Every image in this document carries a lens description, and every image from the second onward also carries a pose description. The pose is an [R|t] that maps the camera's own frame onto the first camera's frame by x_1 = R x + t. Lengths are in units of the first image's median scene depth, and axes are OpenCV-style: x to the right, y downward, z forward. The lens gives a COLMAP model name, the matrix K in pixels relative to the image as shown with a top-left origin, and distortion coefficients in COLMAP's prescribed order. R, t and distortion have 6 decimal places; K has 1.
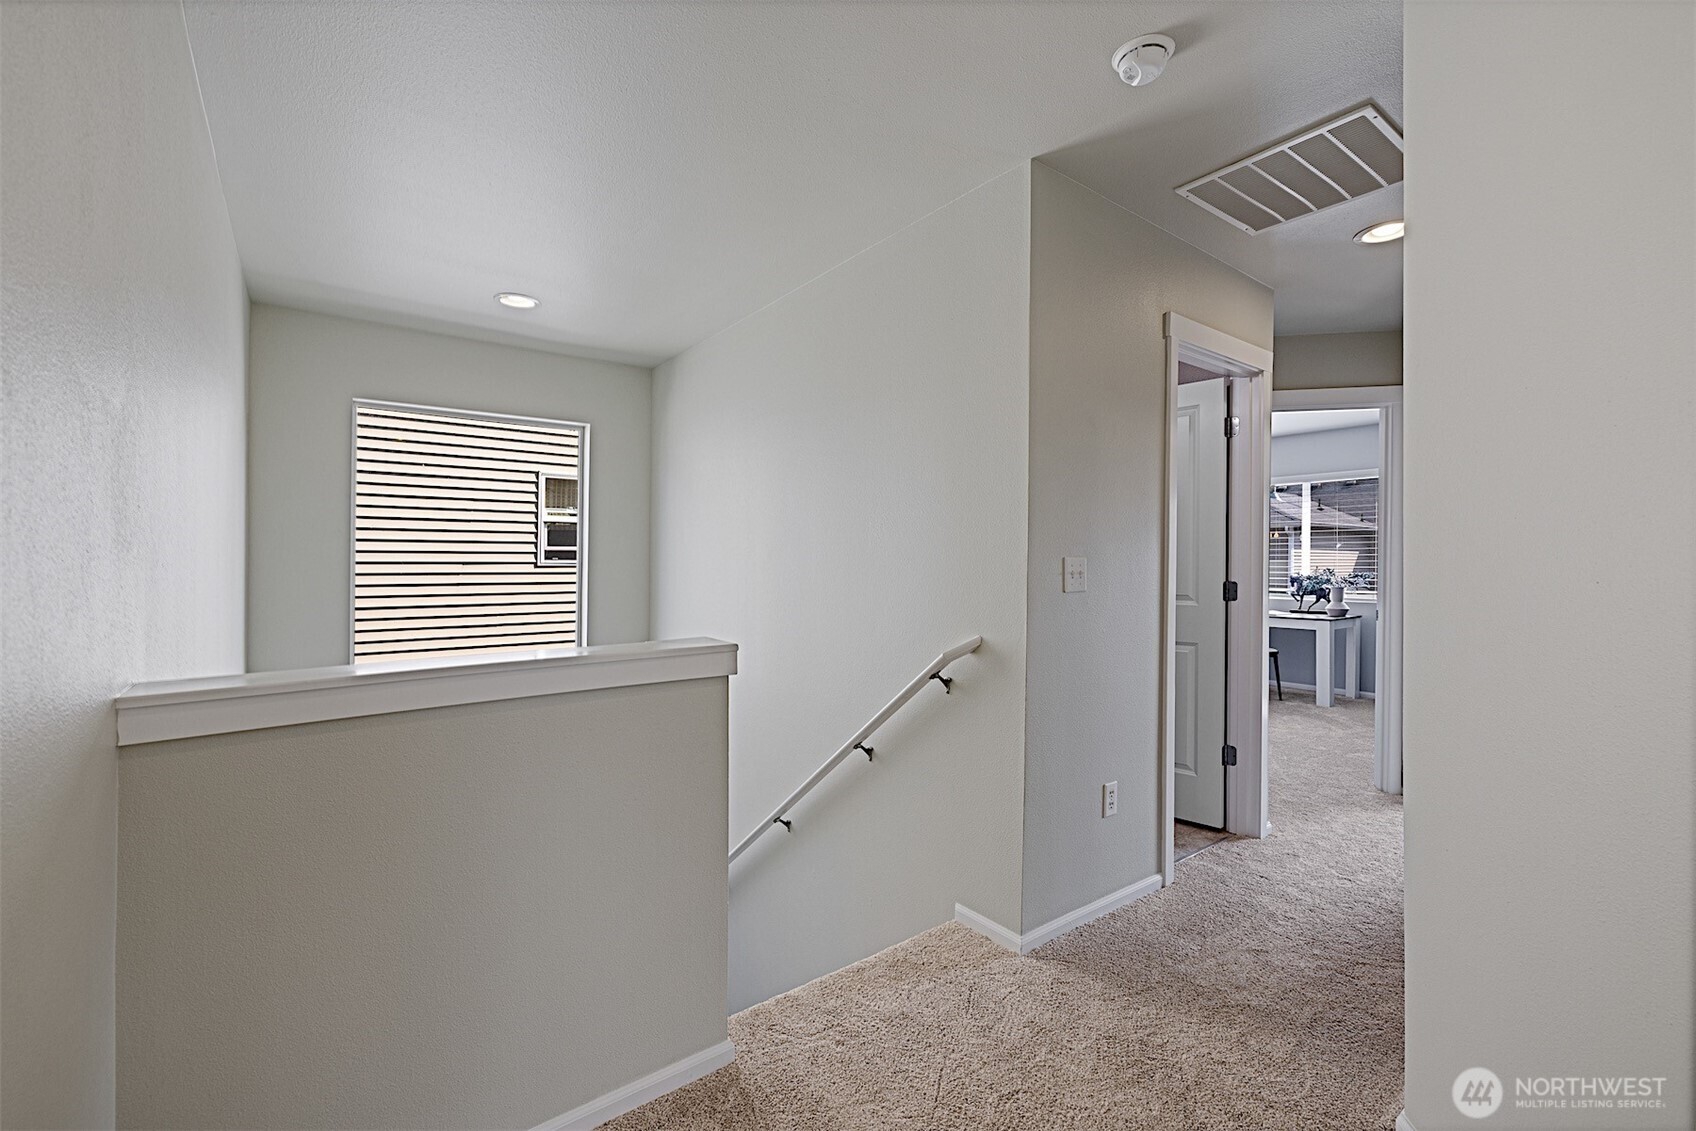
lens RADIAL K [[714.4, 0, 844.5], [0, 714.4, 566.2], [0, 0, 1]] dist [0.000901, 0.000978]
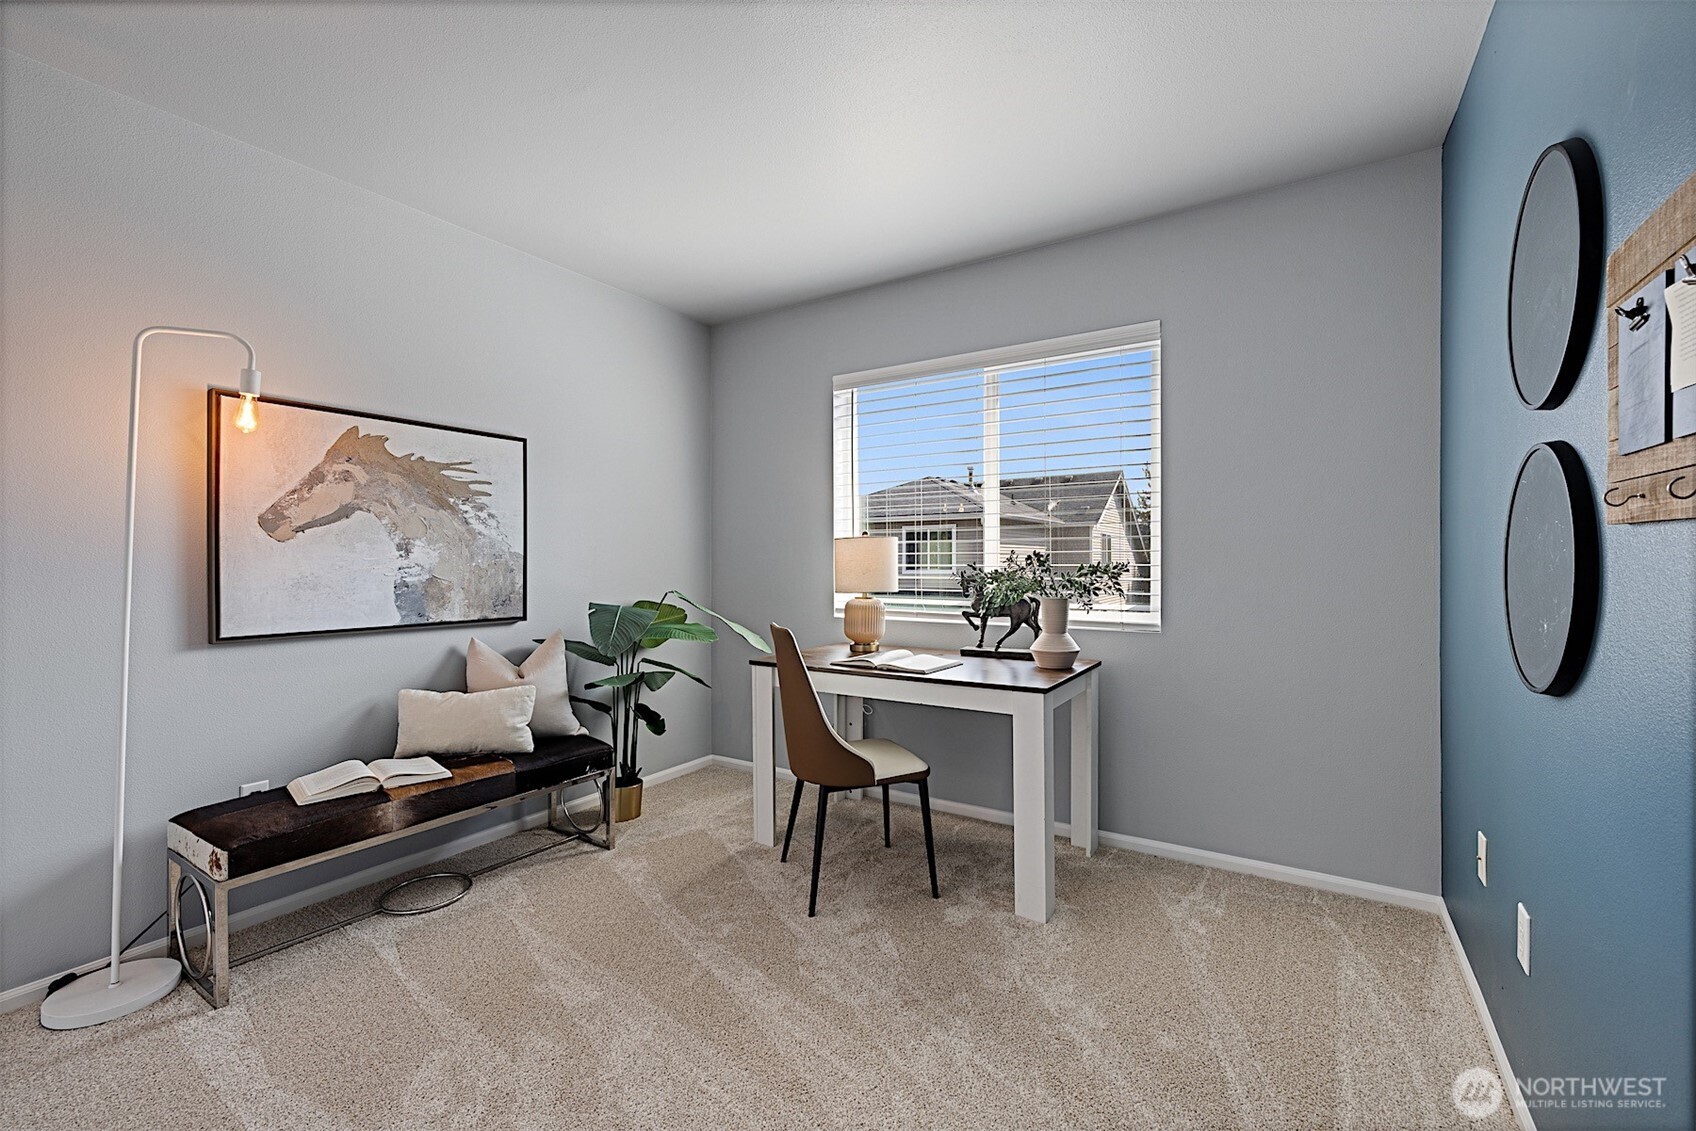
lens RADIAL K [[714.4, 0, 849.6], [0, 714.4, 557.6], [0, 0, 1]] dist [0.000901, 0.000978]
pose [[0.934172, -0.016524, 0.356440, 0.417168], [0.017612, 0.999845, 0.000192, 0.003485], [-0.356388, 0.006098, 0.934318, 0.634527]]
